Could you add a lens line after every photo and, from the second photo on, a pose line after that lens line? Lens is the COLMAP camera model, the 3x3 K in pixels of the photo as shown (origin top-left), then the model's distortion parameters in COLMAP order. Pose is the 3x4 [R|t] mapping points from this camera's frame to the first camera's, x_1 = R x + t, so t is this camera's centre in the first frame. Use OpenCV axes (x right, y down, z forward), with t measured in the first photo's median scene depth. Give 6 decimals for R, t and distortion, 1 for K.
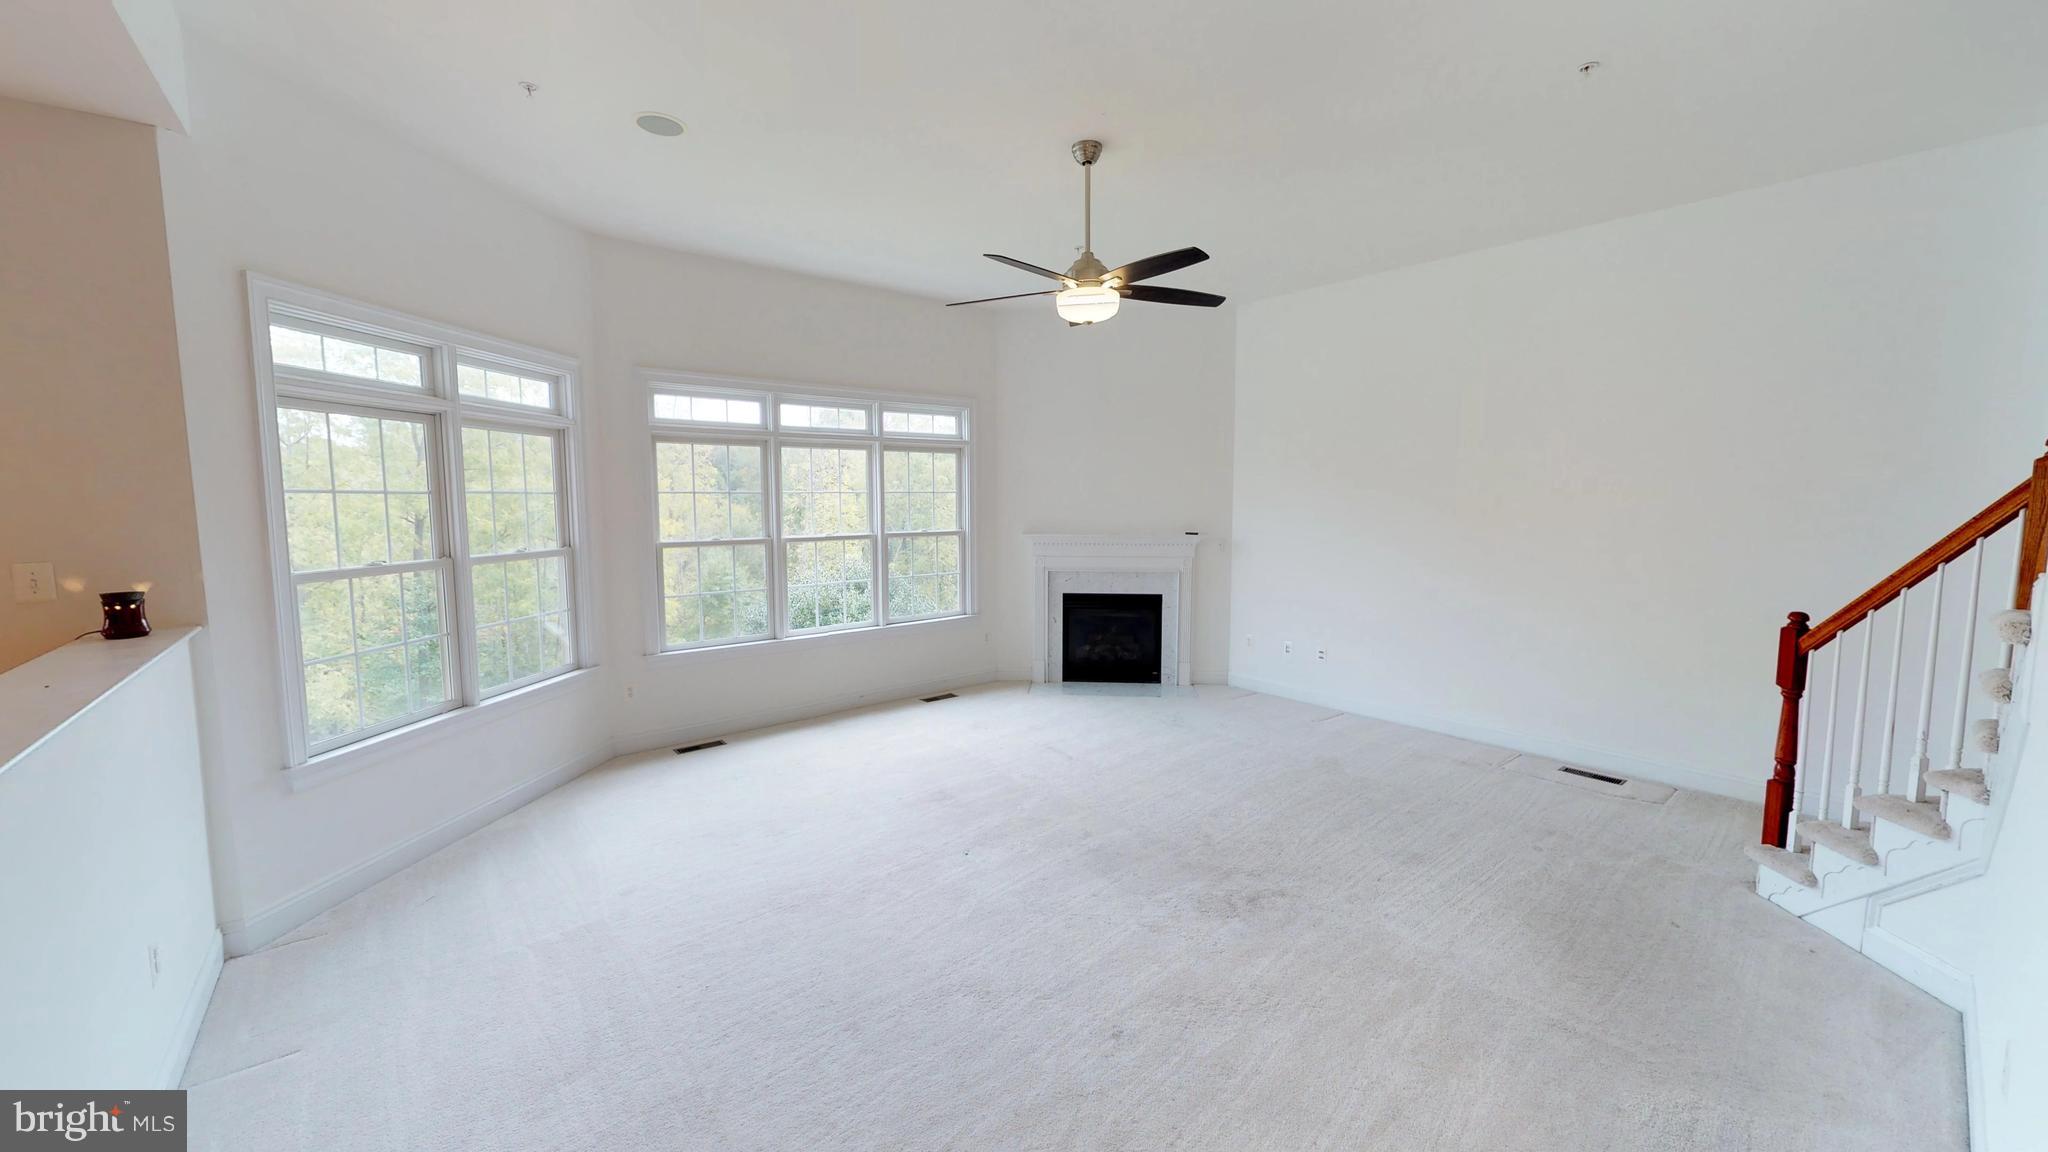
lens RADIAL K [[768.2, 0, 1015.2], [0, 768.2, 567.5], [0, 0, 1]] dist [0.000914, -0.000137]
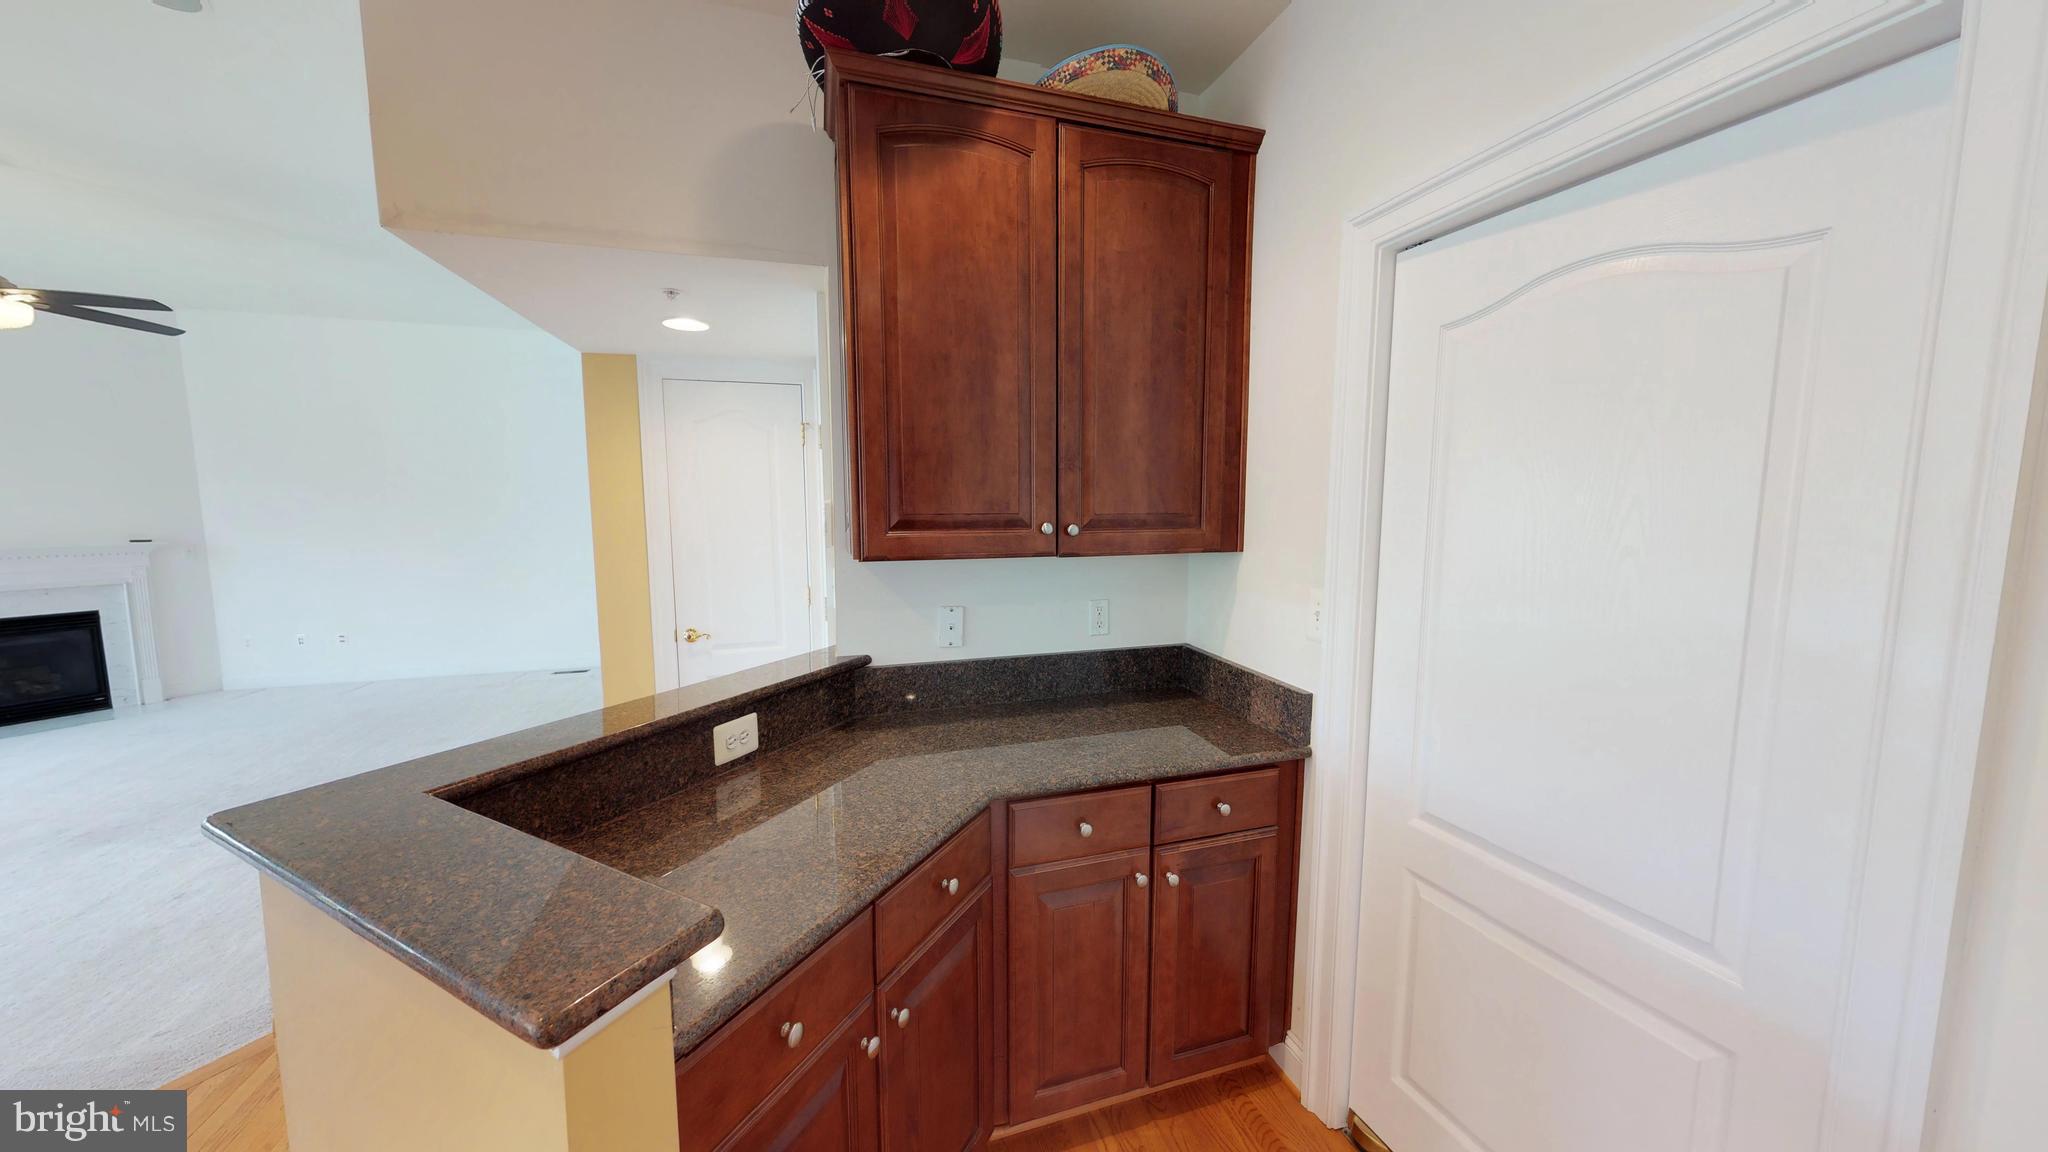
lens RADIAL K [[668.1, 0, 1032.0], [0, 668.1, 572.0], [0, 0, 1]] dist [-0.000610, 0.000545]
pose [[0.365561, -0.089976, 0.926428, -0.136521], [0.090237, 0.994054, 0.060937, 0.040611], [-0.926403, 0.061322, 0.371507, -0.327442]]
